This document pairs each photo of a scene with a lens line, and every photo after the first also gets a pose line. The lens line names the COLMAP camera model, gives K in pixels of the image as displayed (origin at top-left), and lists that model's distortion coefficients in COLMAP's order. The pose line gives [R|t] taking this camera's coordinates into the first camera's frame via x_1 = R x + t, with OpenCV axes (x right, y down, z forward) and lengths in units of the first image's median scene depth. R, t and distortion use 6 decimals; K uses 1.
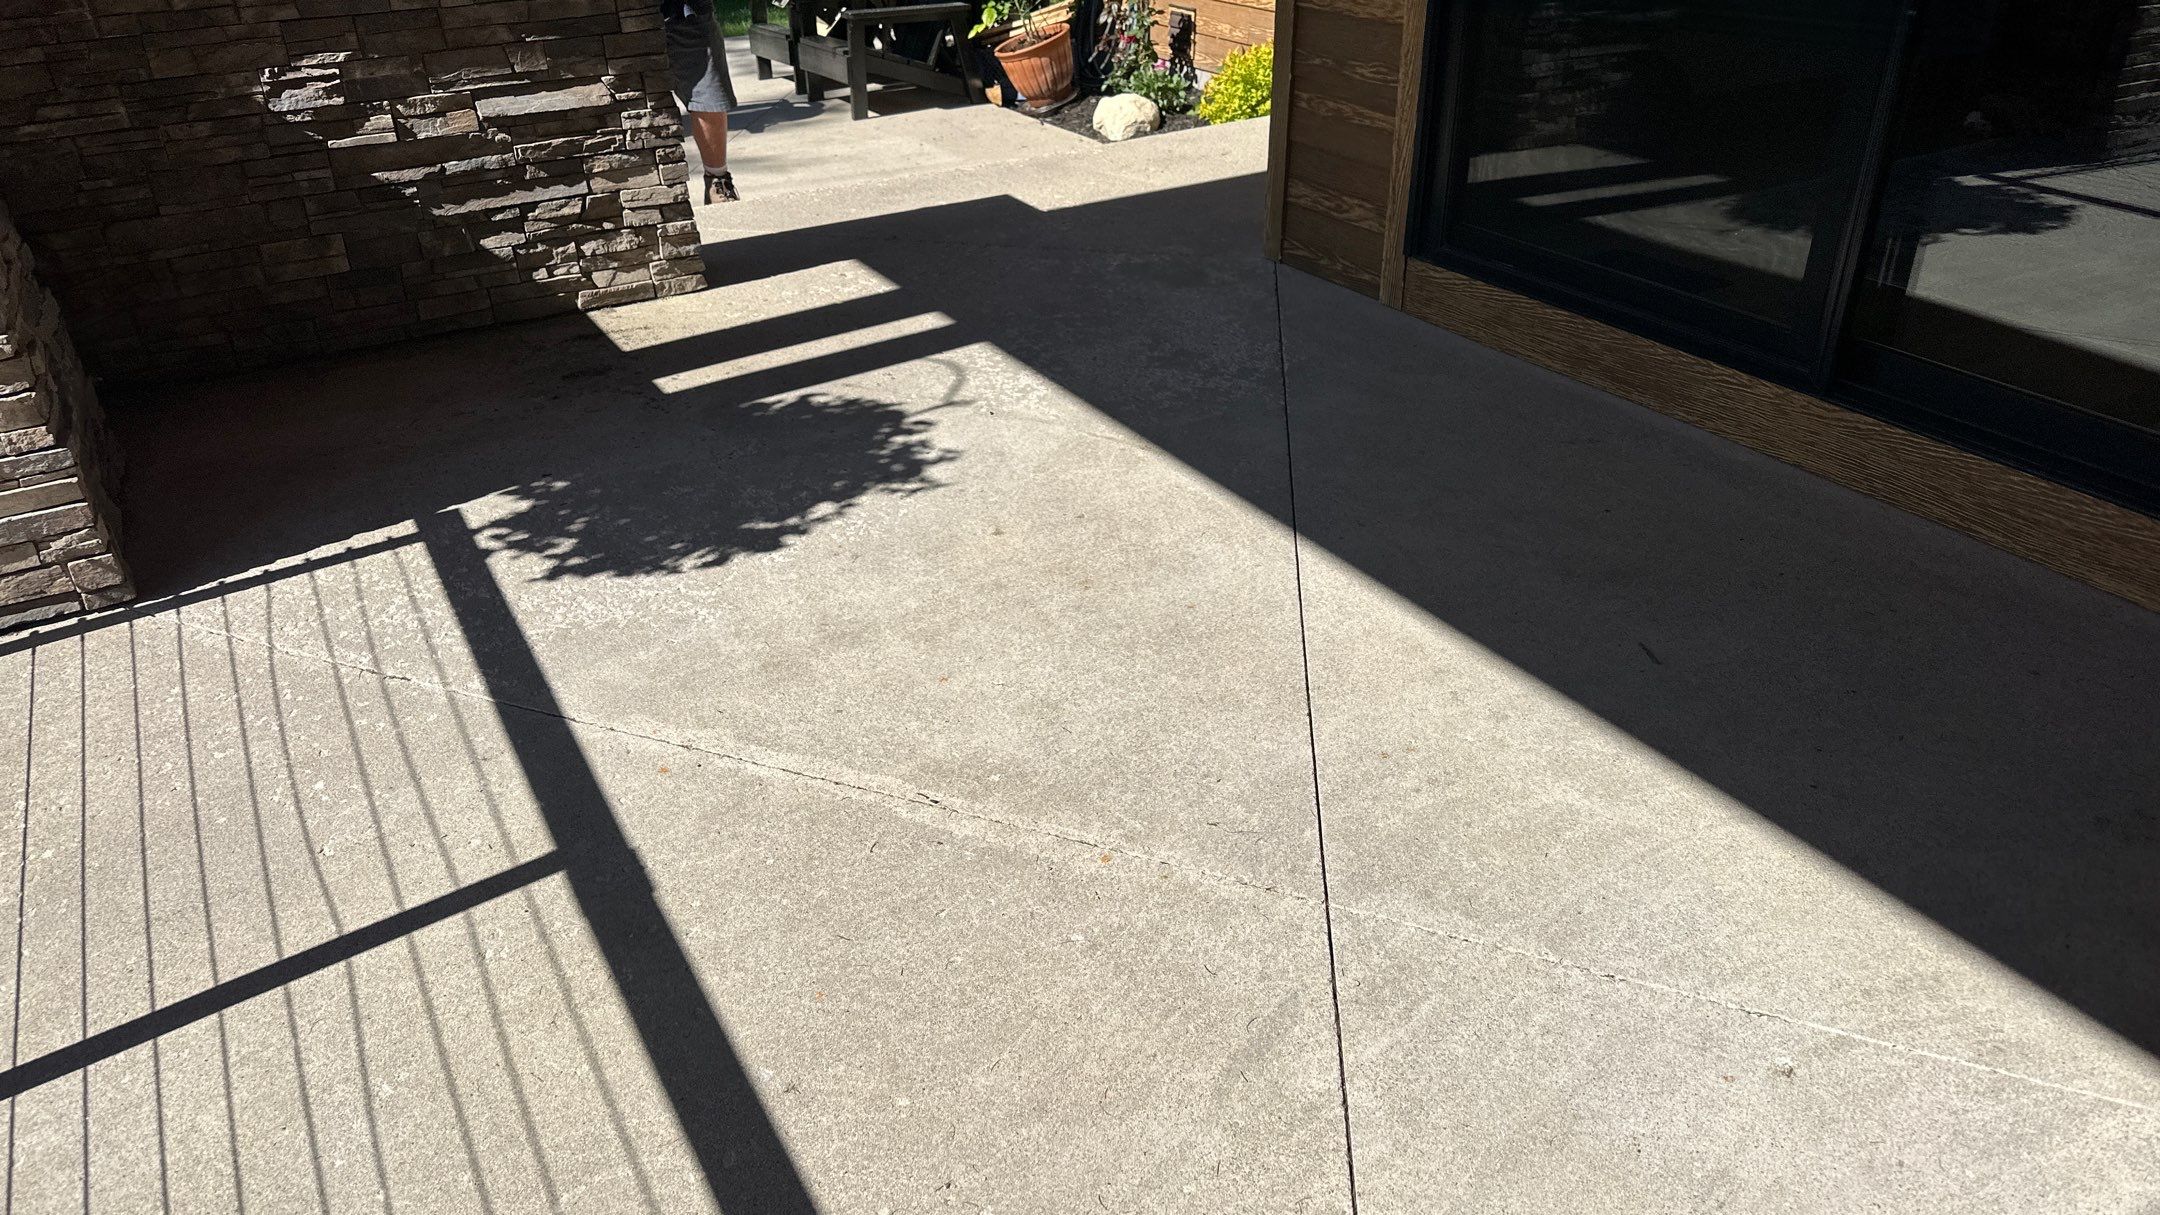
lens RADIAL K [[1527.1, 0, 1069.4], [0, 1527.1, 610.8], [0, 0, 1]] dist [0.032653, -0.047190]
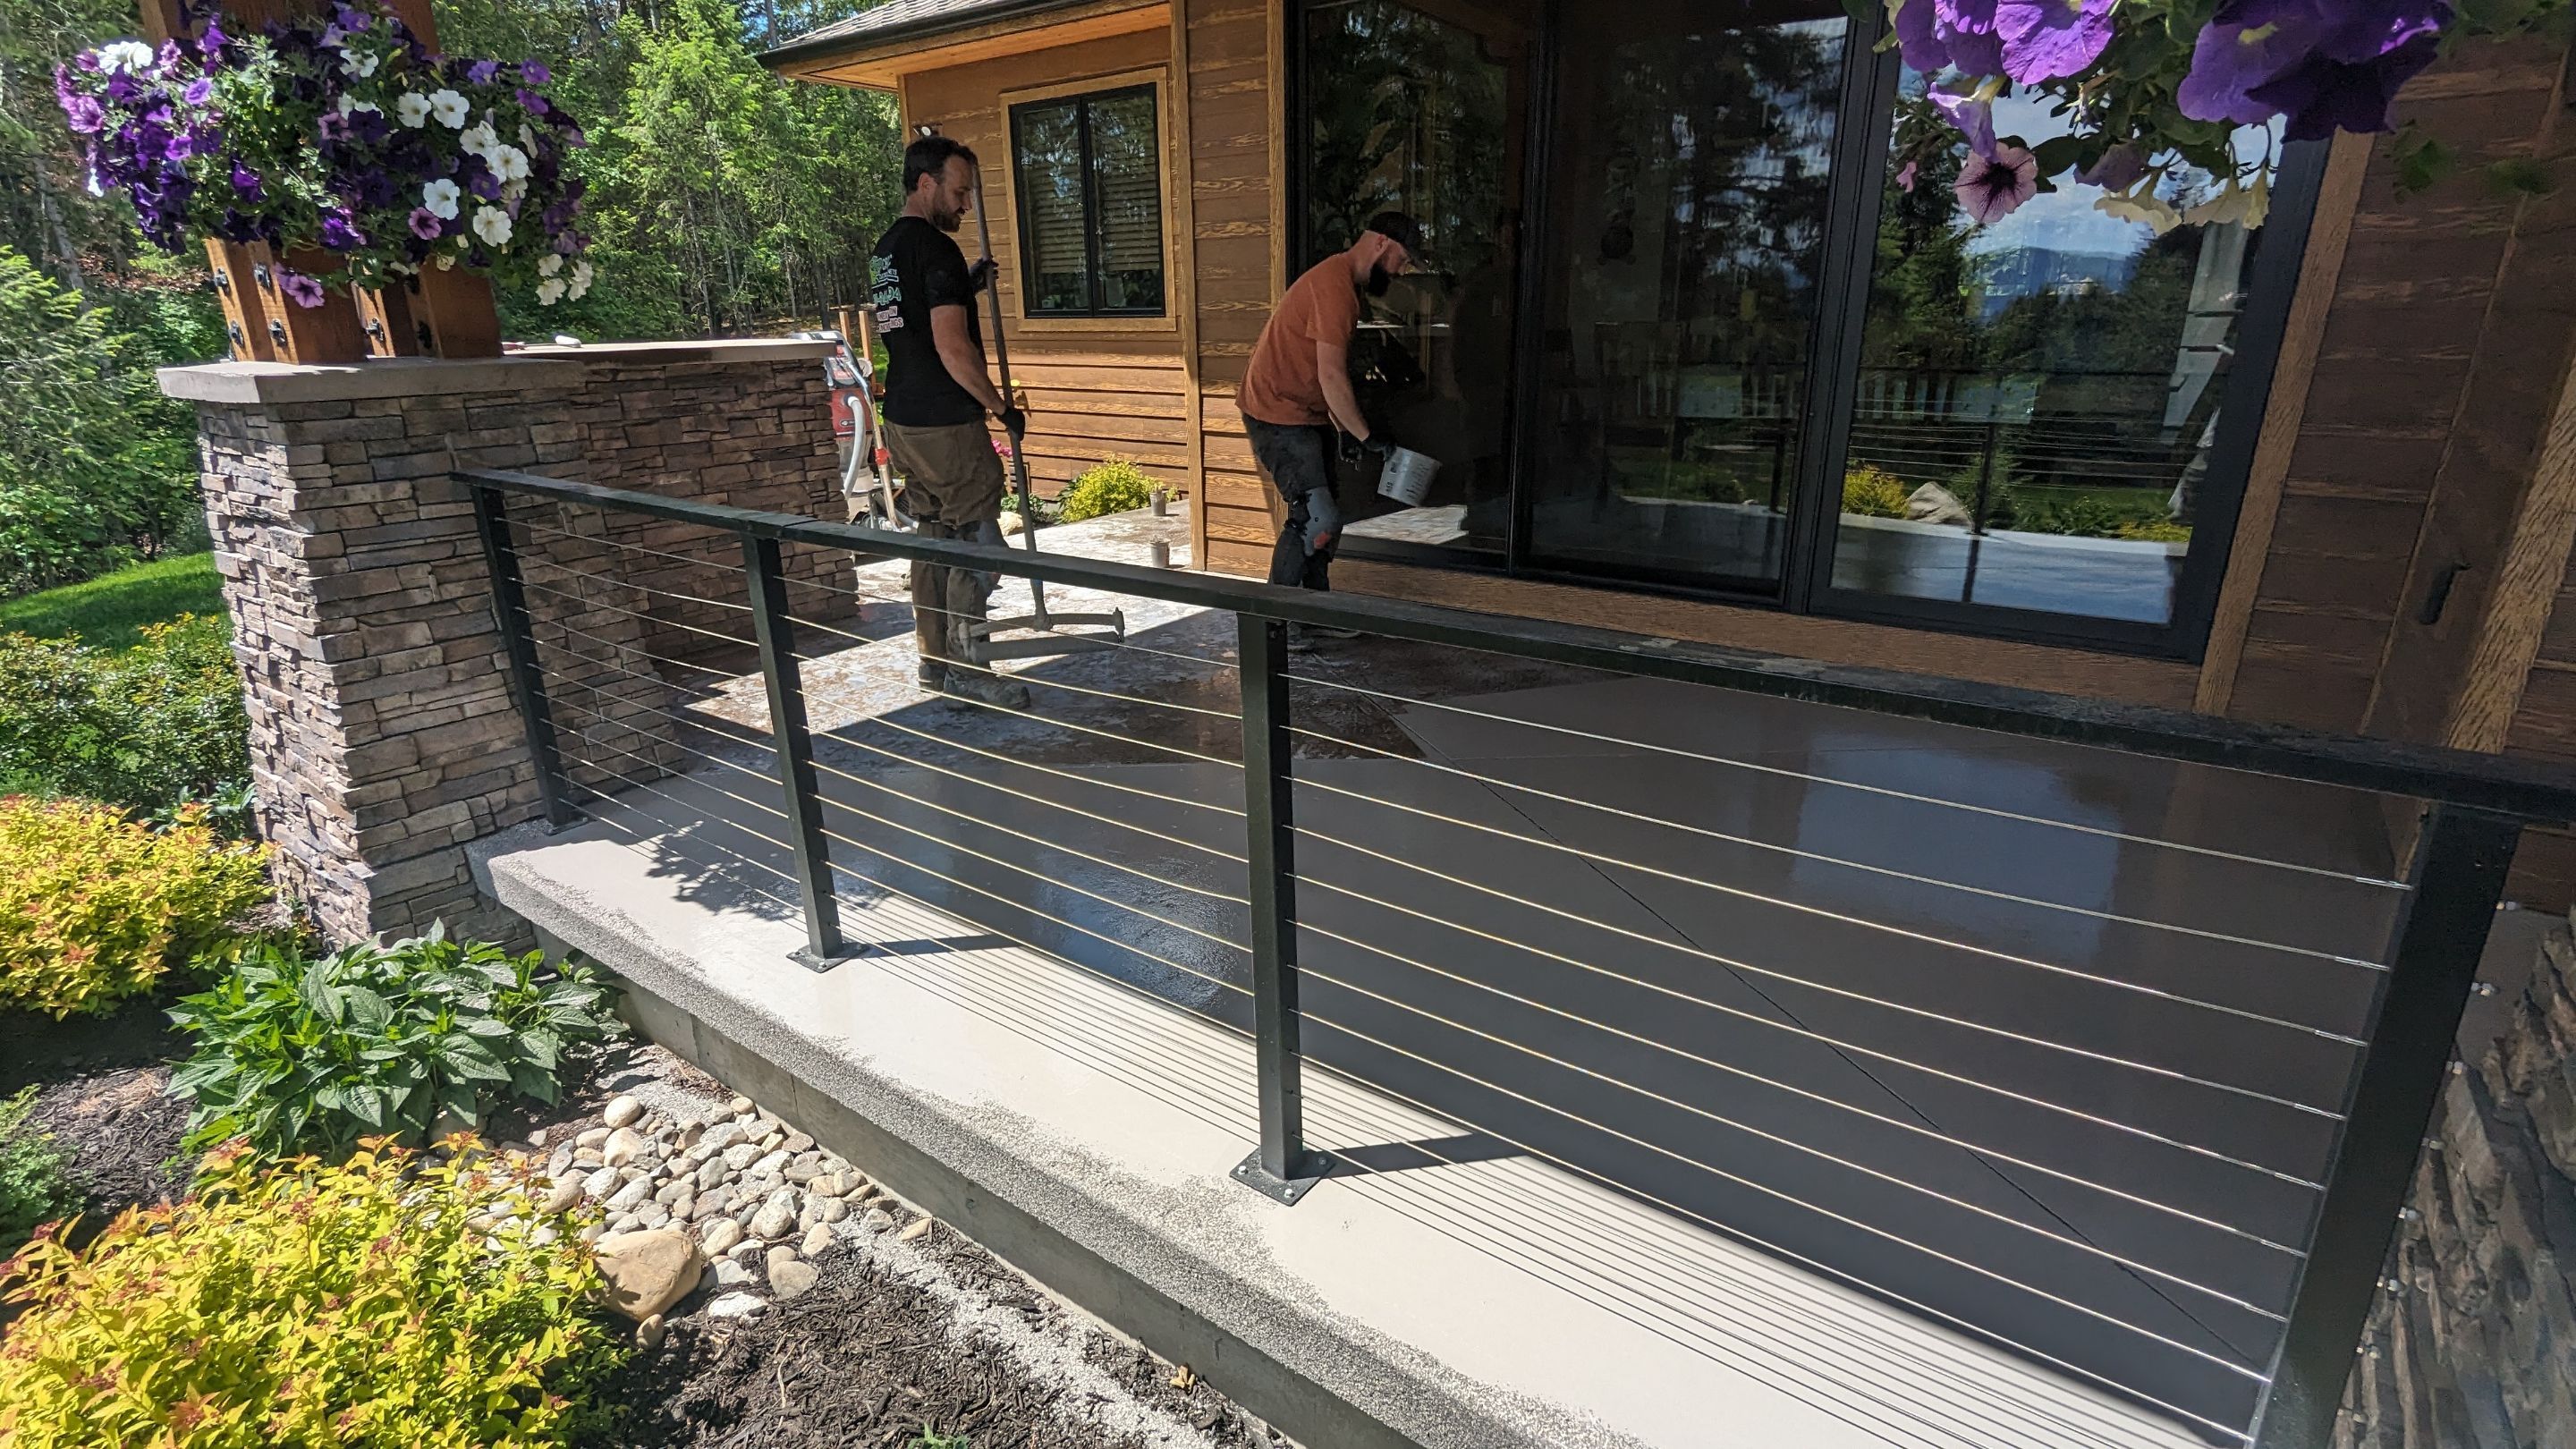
lens RADIAL K [[1215.9, 0, 1283.5], [0, 1215.9, 725.5], [0, 0, 1]] dist [0.003034, 0.001641]
pose [[0.913174, -0.120652, 0.389303, -0.389796], [0.190625, 0.970699, -0.146305, 0.185727], [-0.360244, 0.207813, 0.909416, -0.288597]]
